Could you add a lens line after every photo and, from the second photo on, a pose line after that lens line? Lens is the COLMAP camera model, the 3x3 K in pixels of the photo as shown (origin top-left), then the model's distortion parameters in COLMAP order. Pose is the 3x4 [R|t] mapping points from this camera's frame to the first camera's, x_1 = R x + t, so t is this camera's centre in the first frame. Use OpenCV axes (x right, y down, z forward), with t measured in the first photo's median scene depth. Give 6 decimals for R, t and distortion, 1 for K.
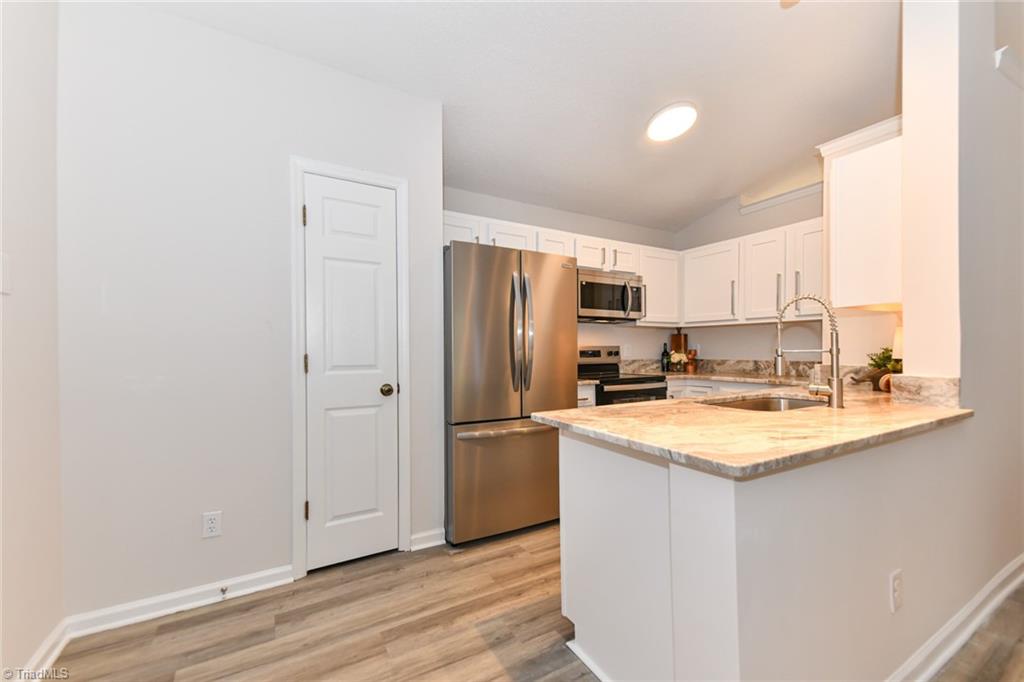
lens RADIAL K [[411.9, 0, 513.0], [0, 411.9, 349.6], [0, 0, 1]] dist [0.013288, -0.000637]
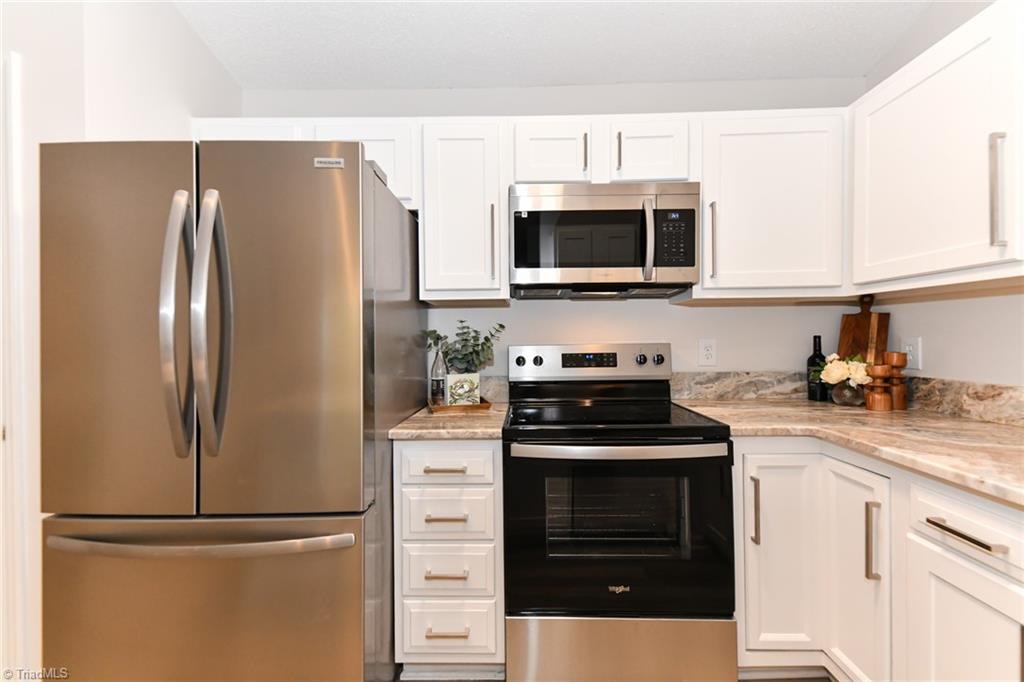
lens RADIAL K [[411.0, 0, 521.2], [0, 411.0, 337.2], [0, 0, 1]] dist [0.013682, -0.000232]
pose [[0.857152, -0.002624, -0.515056, 0.357630], [0.005160, 0.999981, 0.003493, -0.018942], [0.515037, -0.005652, 0.857149, 0.510517]]
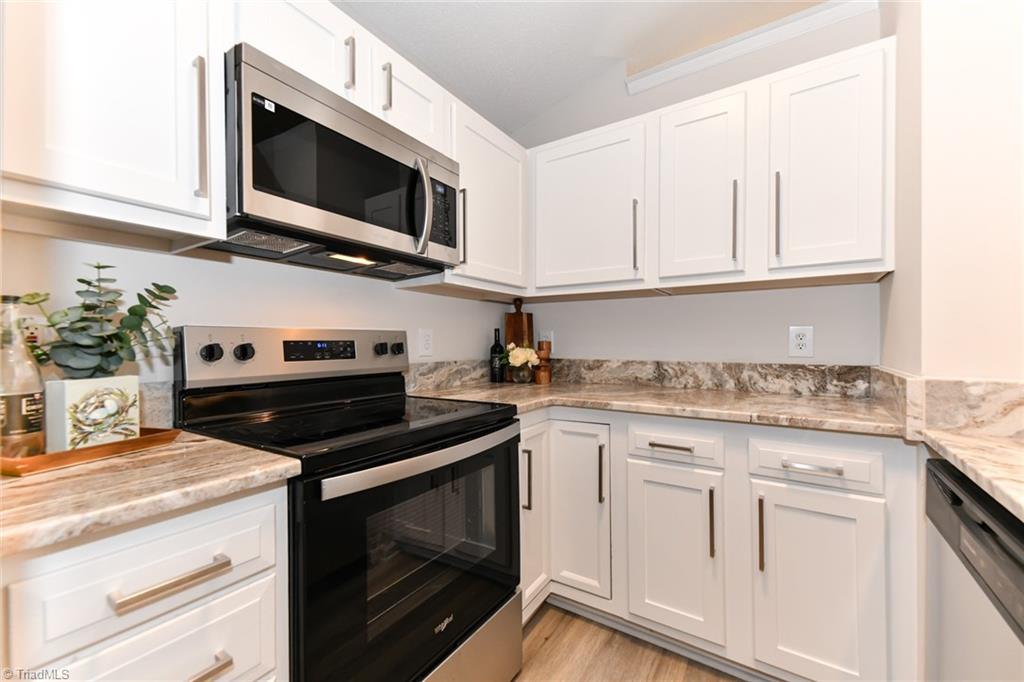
lens RADIAL K [[410.5, 0, 512.0], [0, 410.5, 341.0], [0, 0, 1]] dist [0.014441, -0.000165]
pose [[0.895691, 0.005645, 0.444641, 0.169571], [-0.002807, 0.999971, -0.007042, 0.003900], [-0.444668, 0.005059, 0.895681, 0.575868]]
